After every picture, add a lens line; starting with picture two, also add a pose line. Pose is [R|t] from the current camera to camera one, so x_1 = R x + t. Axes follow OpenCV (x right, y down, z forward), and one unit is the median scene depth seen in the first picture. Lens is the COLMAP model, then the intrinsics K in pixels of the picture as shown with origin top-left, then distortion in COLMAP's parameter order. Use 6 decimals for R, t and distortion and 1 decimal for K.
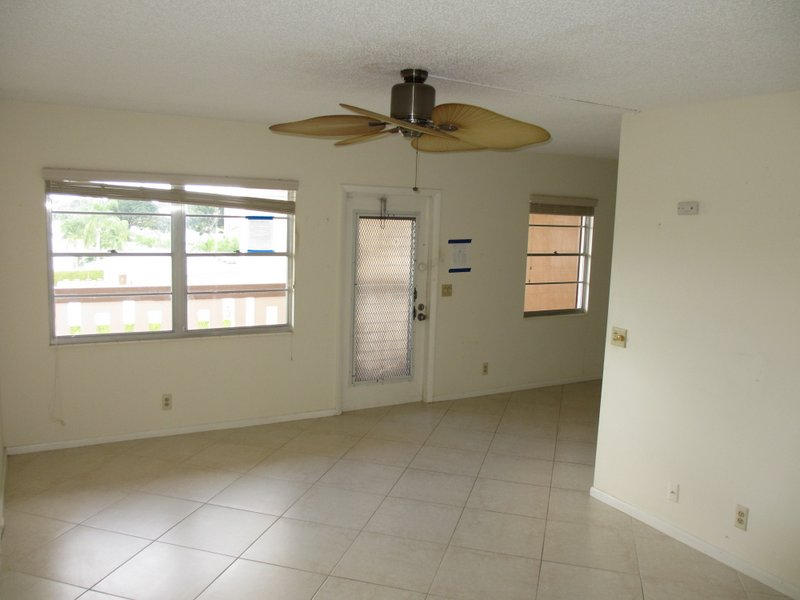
lens RADIAL K [[661.6, 0, 400.0], [0, 661.6, 300.0], [0, 0, 1]] dist [-0.056997, 0.000105]
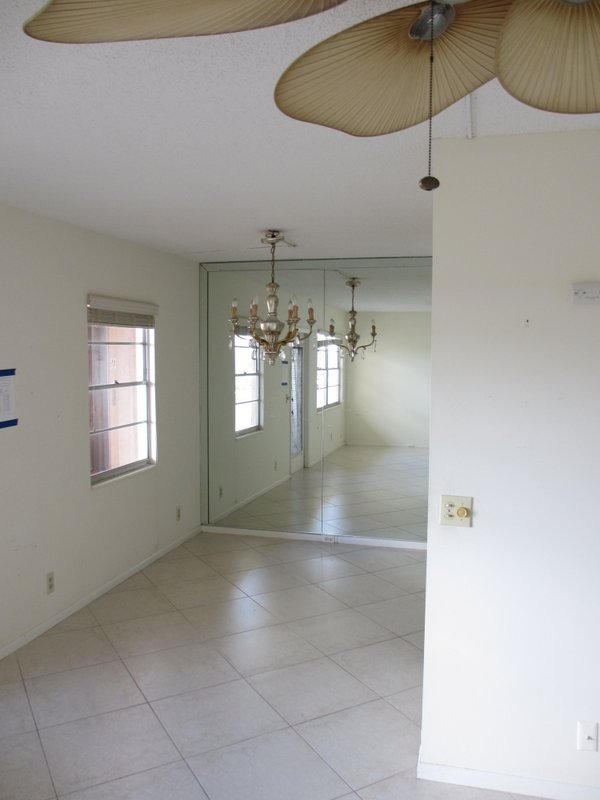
lens RADIAL K [[661.6, 0, 300.0], [0, 661.6, 400.0], [0, 0, 1]] dist [-0.056997, 0.000105]
pose [[0.710957, -0.085446, 0.698025, -0.108870], [0.112723, 0.993603, 0.006817, -0.039232], [-0.694142, 0.073837, 0.716041, 0.406552]]
